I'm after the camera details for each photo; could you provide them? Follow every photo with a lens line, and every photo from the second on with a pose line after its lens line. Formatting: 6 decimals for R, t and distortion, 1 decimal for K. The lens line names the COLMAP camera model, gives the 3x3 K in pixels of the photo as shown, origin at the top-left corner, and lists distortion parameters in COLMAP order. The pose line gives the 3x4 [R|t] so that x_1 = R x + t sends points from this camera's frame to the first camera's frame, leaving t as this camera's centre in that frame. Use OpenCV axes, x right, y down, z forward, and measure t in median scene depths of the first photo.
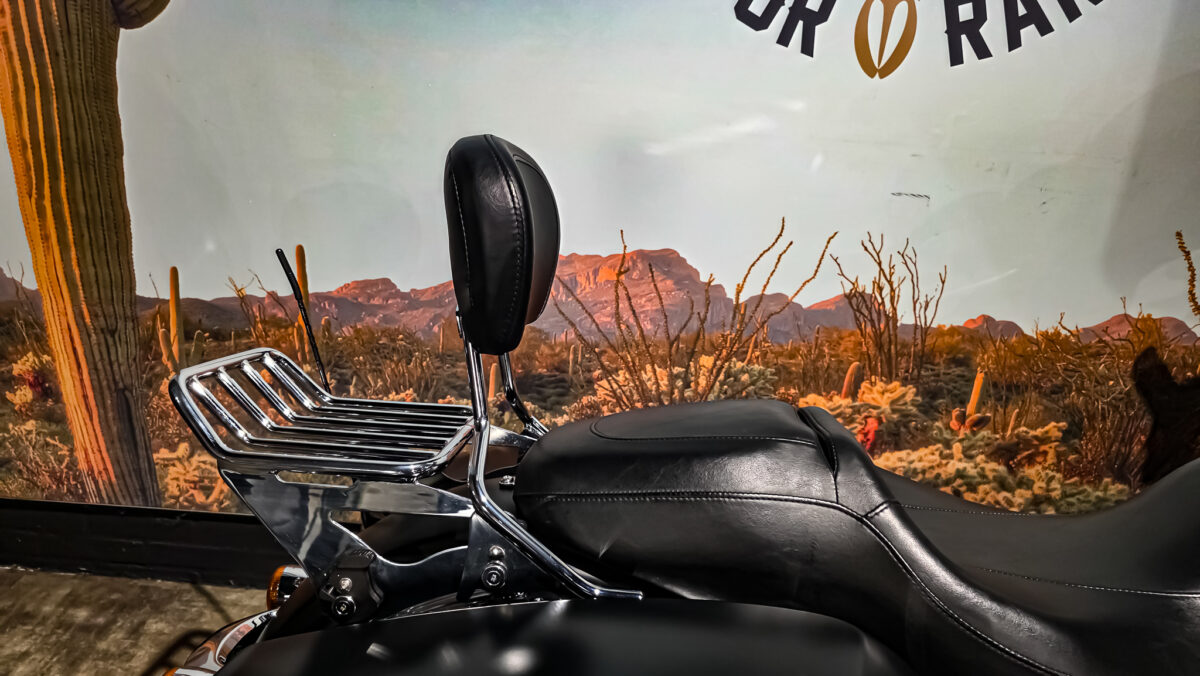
lens RADIAL K [[809.5, 0, 581.2], [0, 809.5, 342.7], [0, 0, 1]] dist [0.062076, -0.055908]
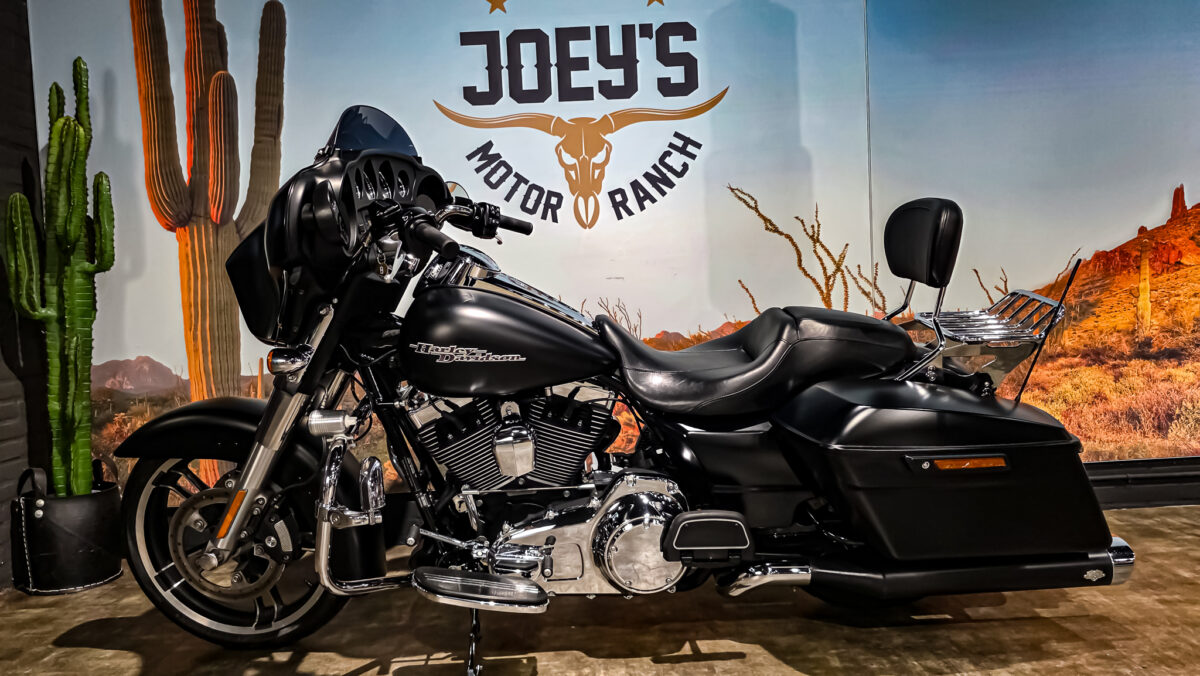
lens RADIAL K [[809.5, 0, 587.6], [0, 809.5, 342.2], [0, 0, 1]] dist [0.062076, -0.055908]
pose [[0.992972, -0.111432, 0.039859, 0.212644], [0.118334, 0.939761, -0.320697, 0.607293], [-0.001722, 0.323160, 0.946343, -0.889769]]
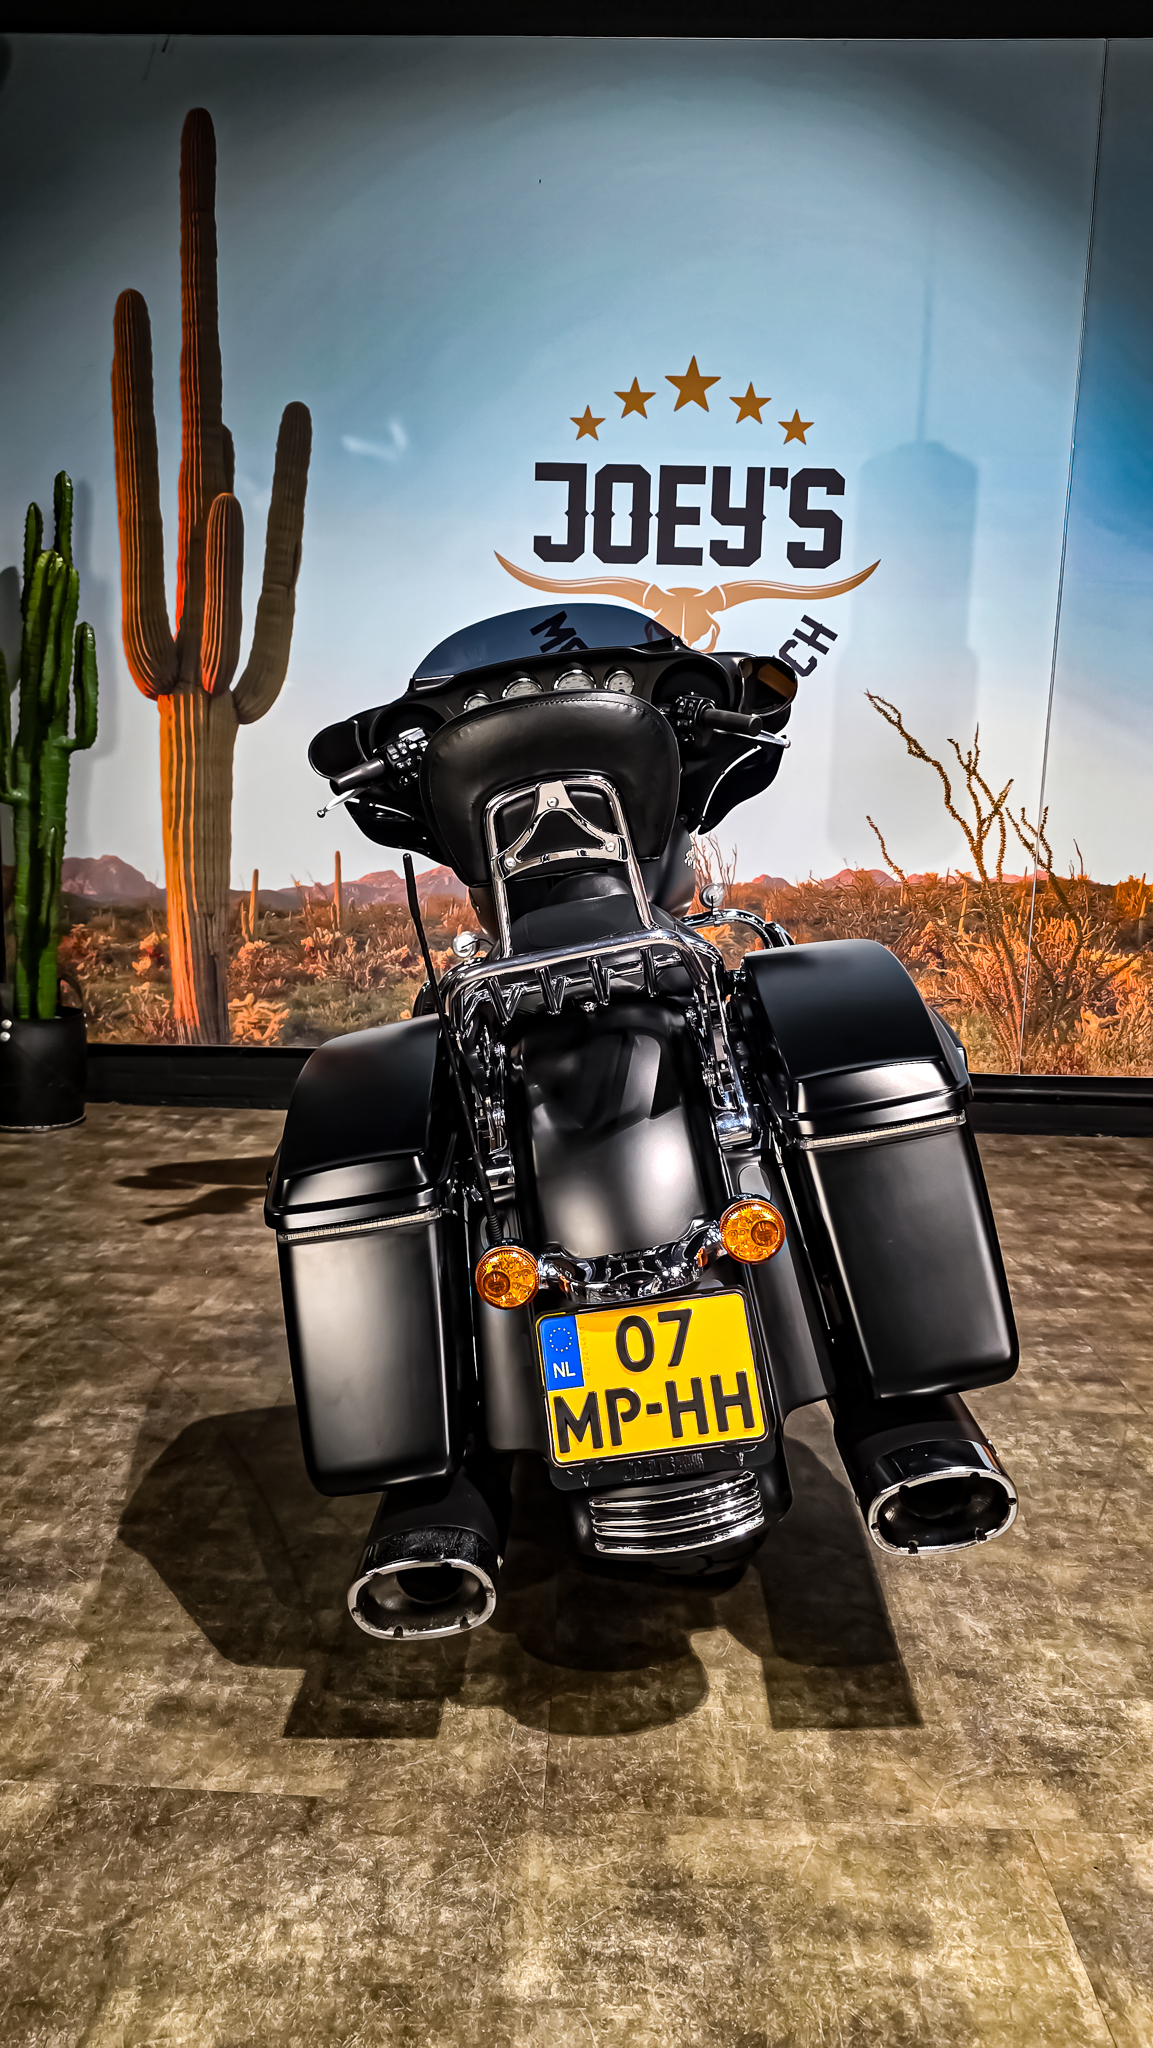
lens RADIAL K [[1381.6, 0, 558.9], [0, 1381.6, 1023.4], [0, 0, 1]] dist [0.062076, -0.055908]
pose [[0.999308, -0.036804, 0.005419, 0.059230], [0.037135, 0.978288, -0.203895, 0.777340], [0.002202, 0.203955, 0.978978, -1.574948]]
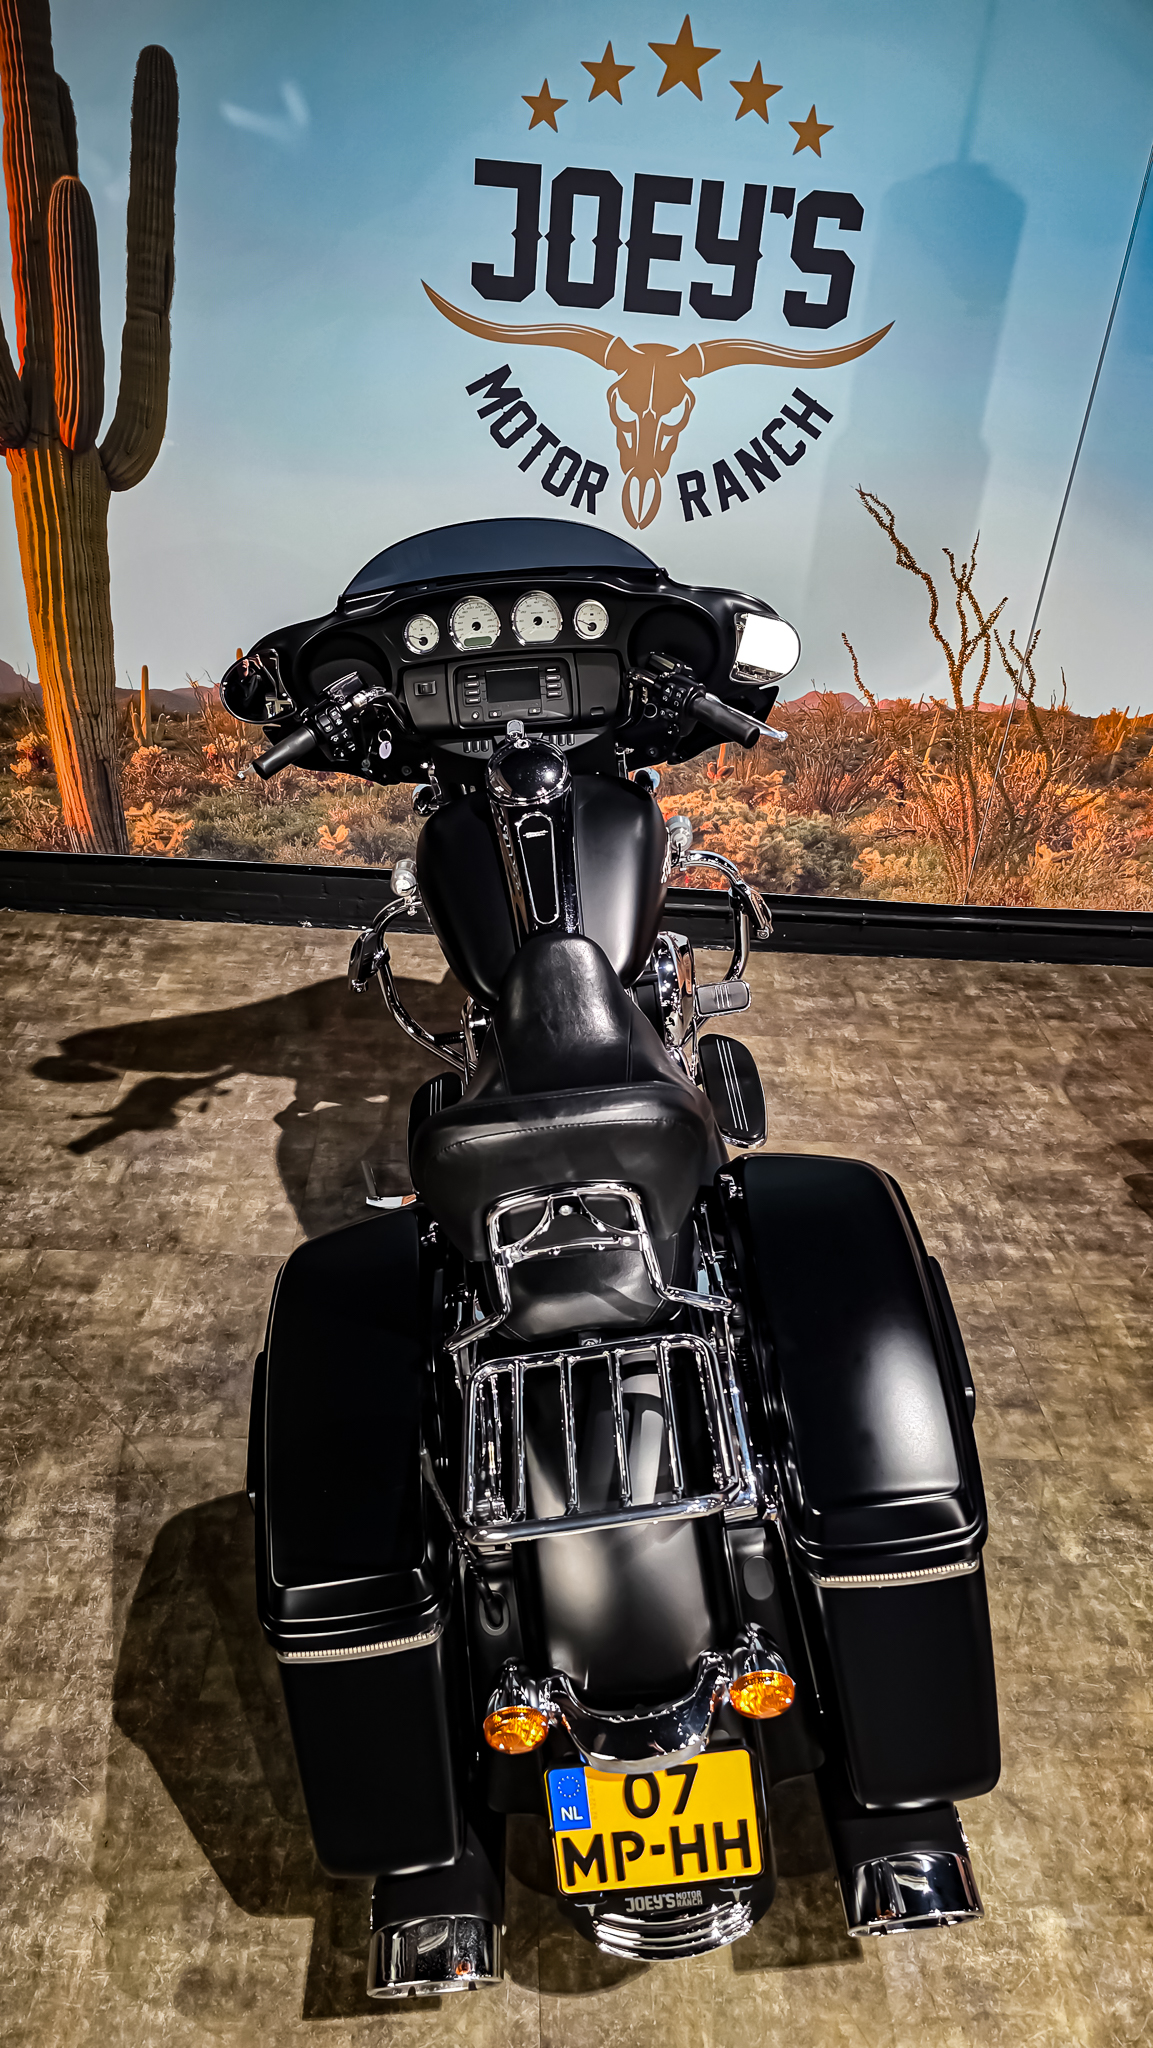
lens RADIAL K [[1381.6, 0, 554.6], [0, 1381.6, 1040.8], [0, 0, 1]] dist [0.062076, -0.055908]
pose [[0.996855, -0.032233, 0.072401, -0.005294], [0.018694, 0.983409, 0.180438, 0.118990], [-0.077016, -0.178517, 0.980918, -1.470172]]
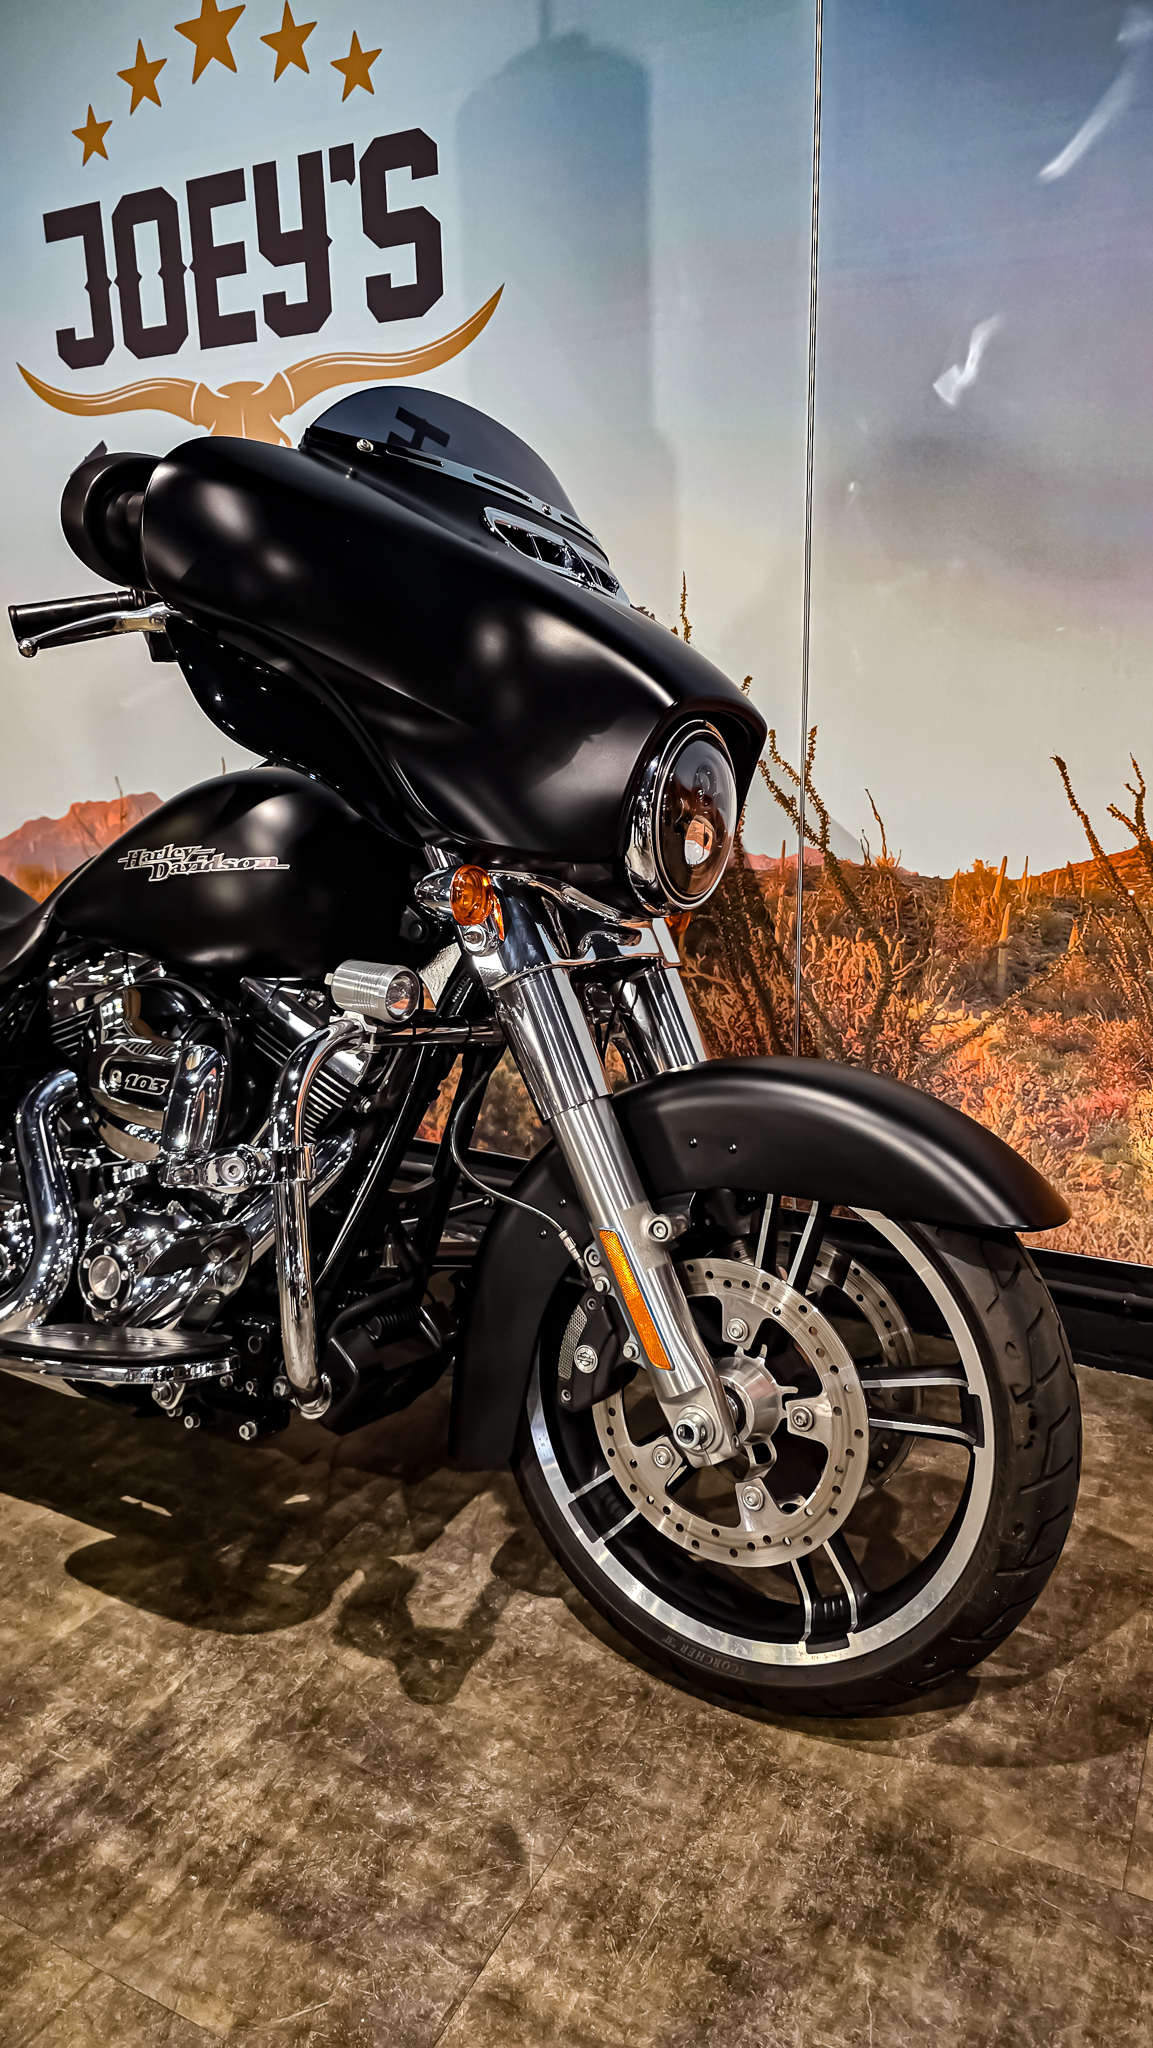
lens RADIAL K [[1381.6, 0, 563.3], [0, 1381.6, 1005.4], [0, 0, 1]] dist [0.062076, -0.055908]
pose [[0.899099, 0.023046, -0.437138, 1.393617], [-0.078587, 0.990886, -0.109399, 0.319973], [0.430633, 0.132714, 0.892716, -0.384173]]
